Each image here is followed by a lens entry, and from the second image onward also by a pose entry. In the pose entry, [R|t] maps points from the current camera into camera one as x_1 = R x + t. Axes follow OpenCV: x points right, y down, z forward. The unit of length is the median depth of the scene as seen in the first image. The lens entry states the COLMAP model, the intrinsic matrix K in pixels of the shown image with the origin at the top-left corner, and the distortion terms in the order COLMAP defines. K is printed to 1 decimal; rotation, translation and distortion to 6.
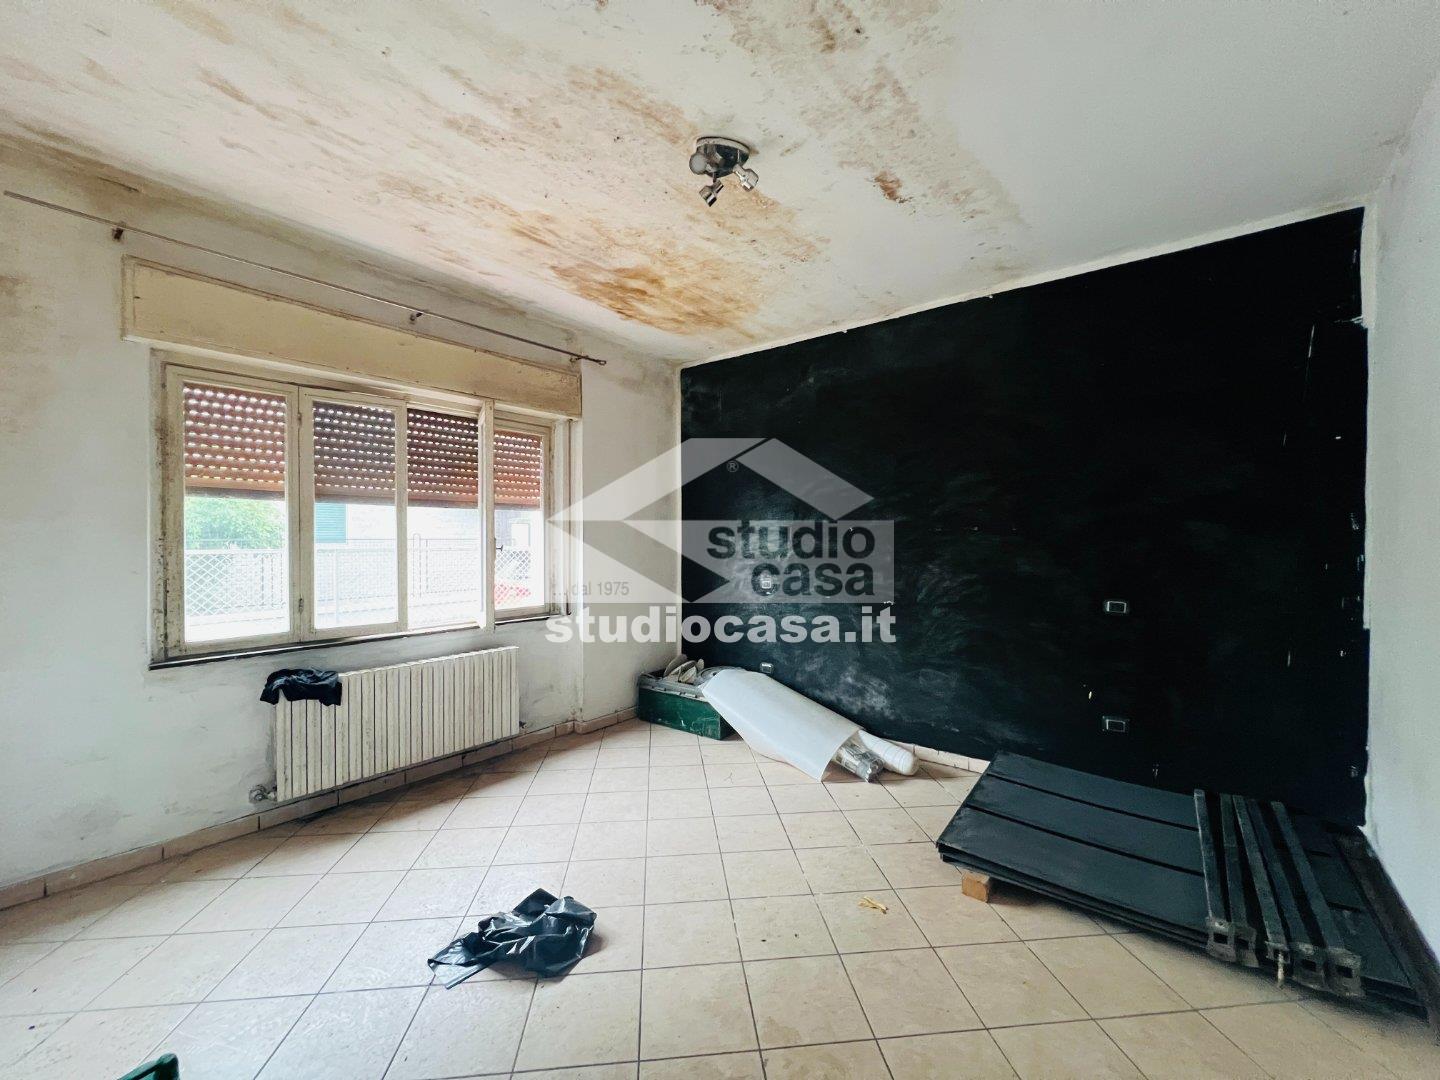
lens RADIAL K [[579.1, 0, 718.1], [0, 579.1, 539.3], [0, 0, 1]] dist [-0.001956, 0.000306]
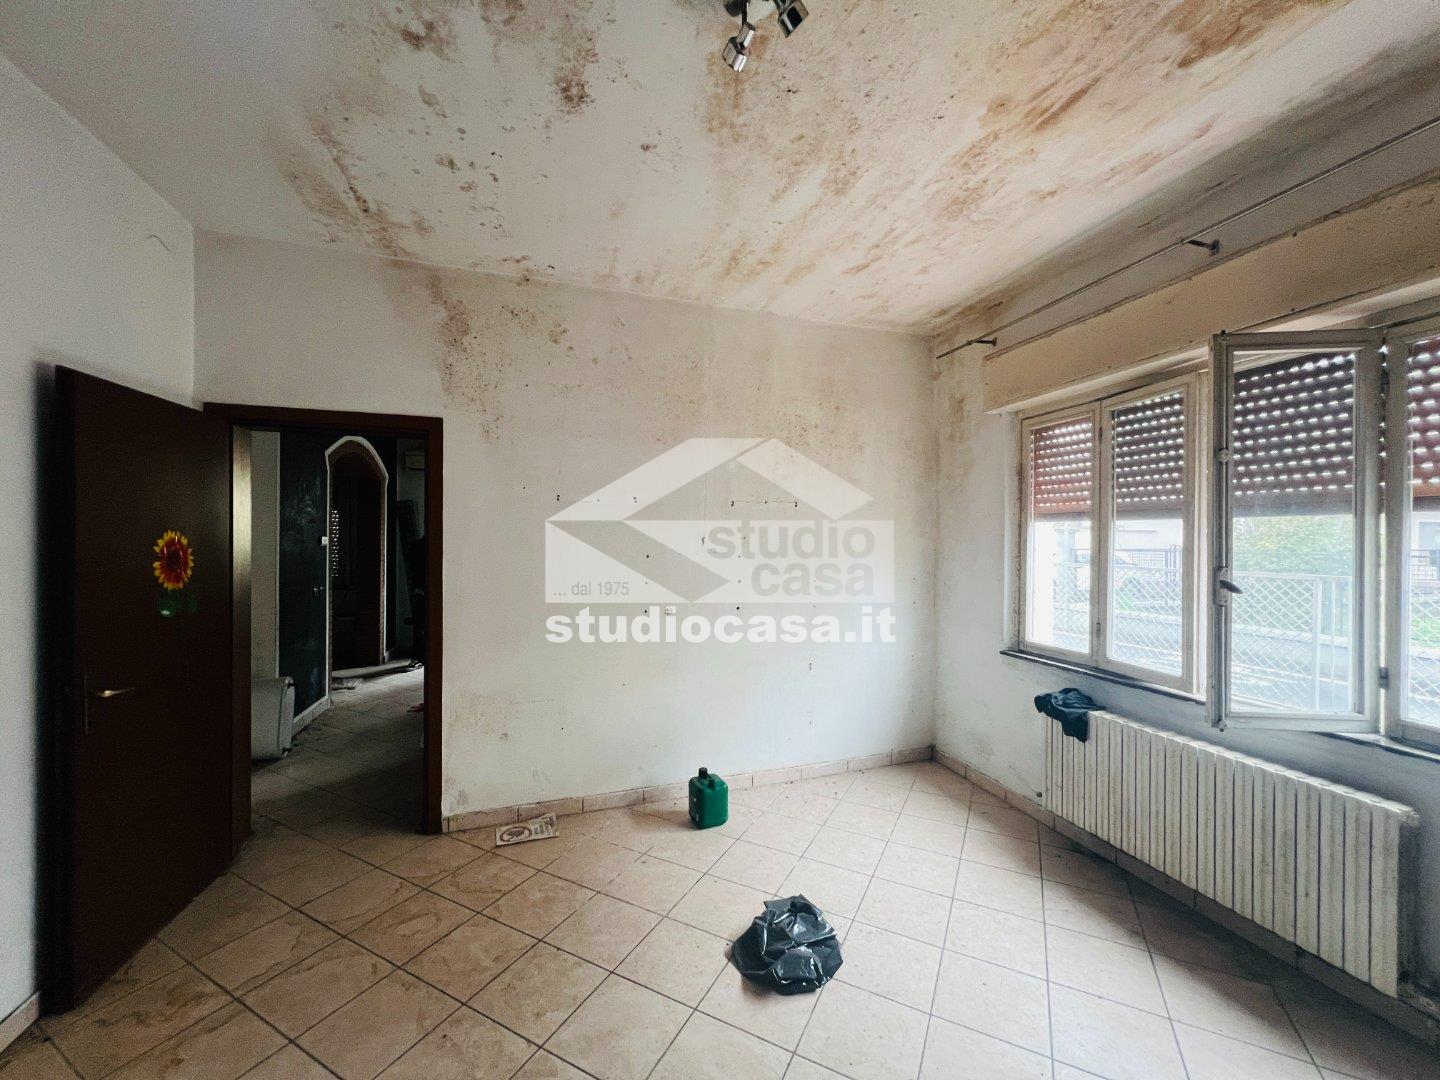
lens RADIAL K [[579.1, 0, 718.6], [0, 579.1, 539.4], [0, 0, 1]] dist [-0.001956, 0.000306]
pose [[-0.560737, 0.000599, -0.827994, 0.436515], [-0.004372, 0.999984, 0.003684, -0.037284], [0.827982, 0.005685, -0.560725, 1.048868]]
